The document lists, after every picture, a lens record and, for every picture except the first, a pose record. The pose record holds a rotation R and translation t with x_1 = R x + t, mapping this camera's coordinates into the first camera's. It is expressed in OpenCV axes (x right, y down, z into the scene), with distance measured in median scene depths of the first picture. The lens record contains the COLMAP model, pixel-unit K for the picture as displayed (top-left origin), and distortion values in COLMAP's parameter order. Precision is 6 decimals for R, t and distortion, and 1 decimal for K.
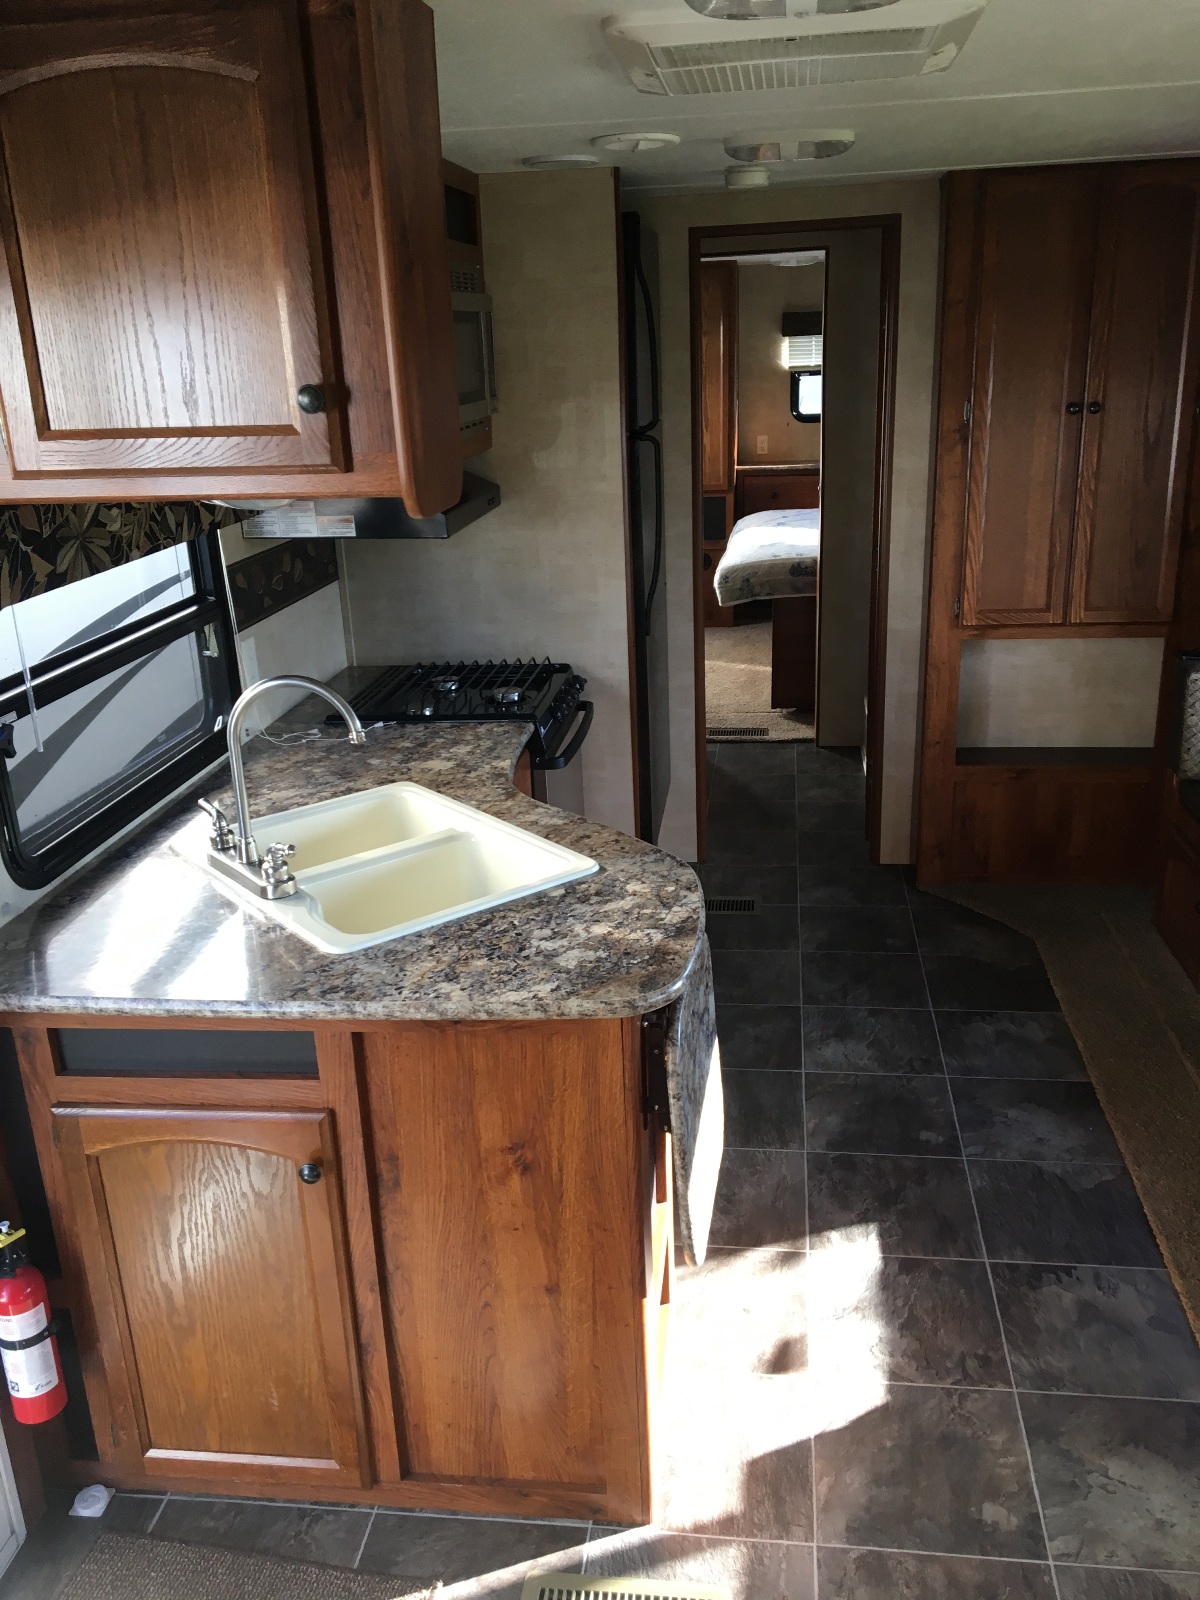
lens RADIAL K [[1342.6, 0, 591.8], [0, 1342.6, 795.7], [0, 0, 1]] dist [-0.006373, -0.020561]
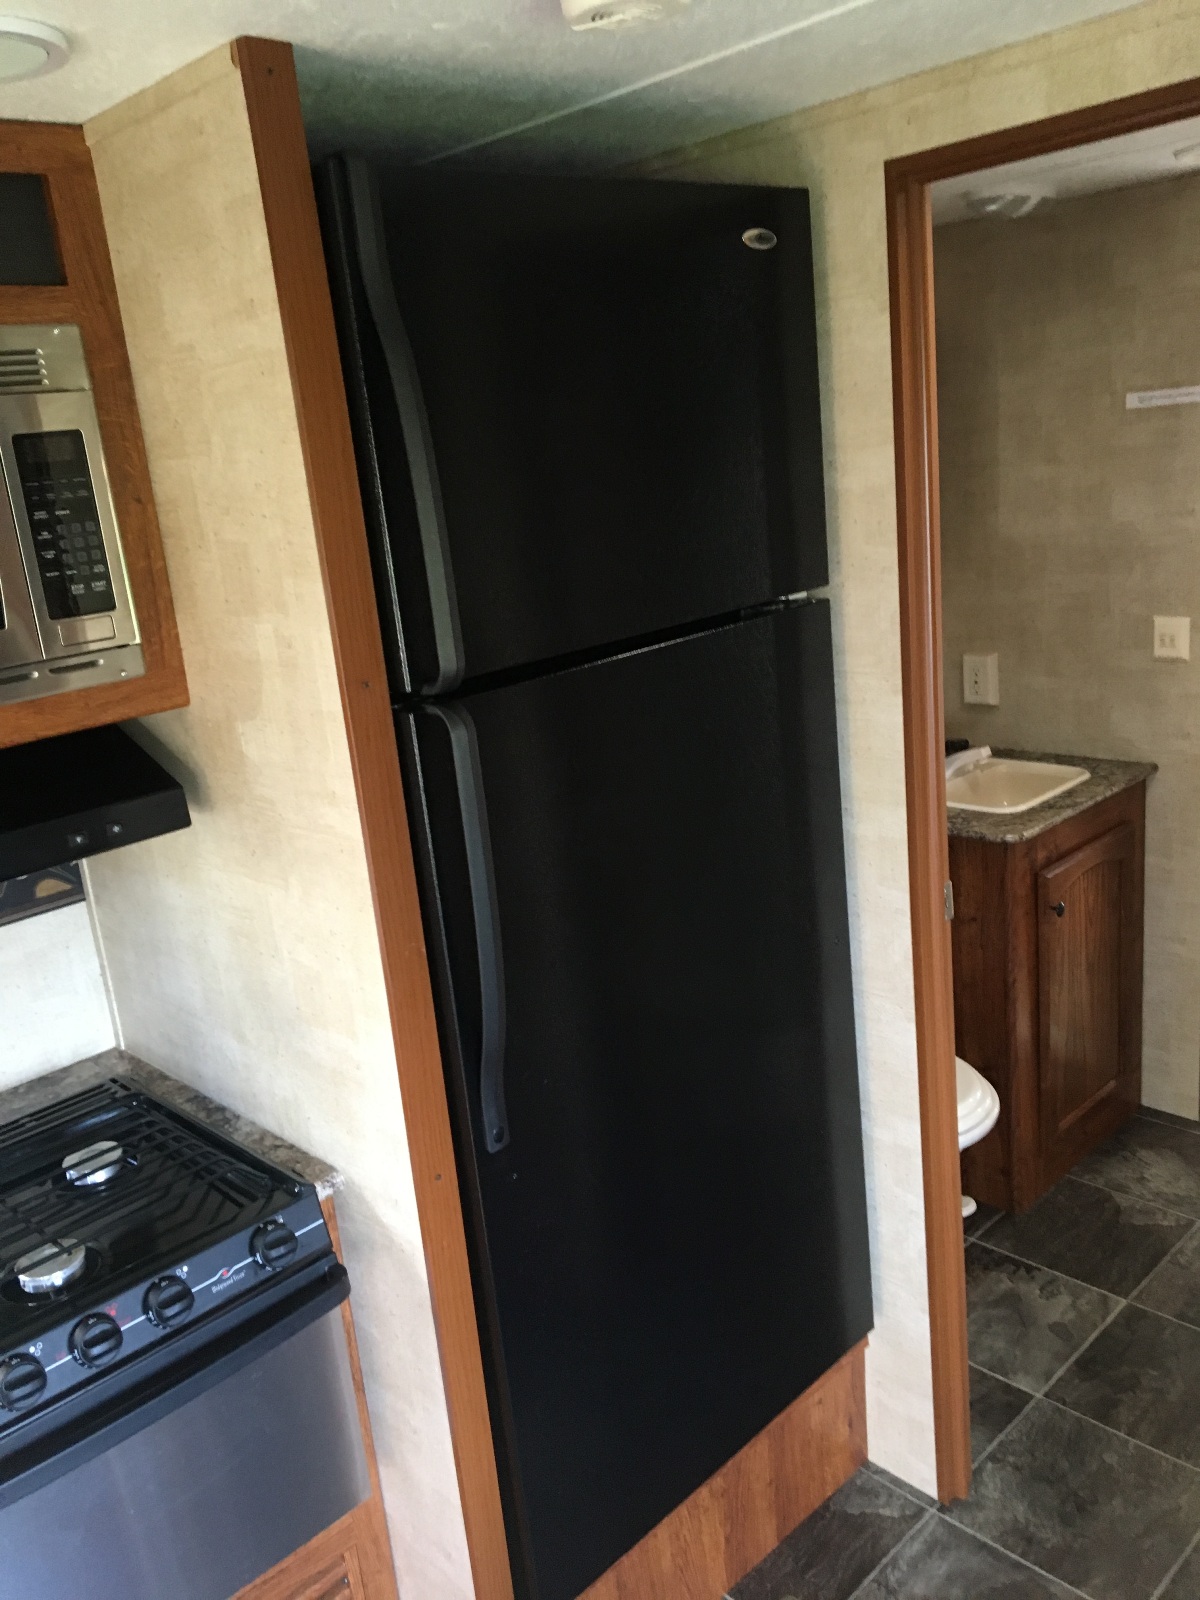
lens RADIAL K [[1342.6, 0, 598.1], [0, 1342.6, 806.0], [0, 0, 1]] dist [-0.006373, -0.020561]
pose [[0.780541, 0.128517, -0.611750, 0.331290], [-0.134343, 0.990258, 0.036624, -0.260457], [0.610497, 0.053598, 0.790203, 0.716905]]
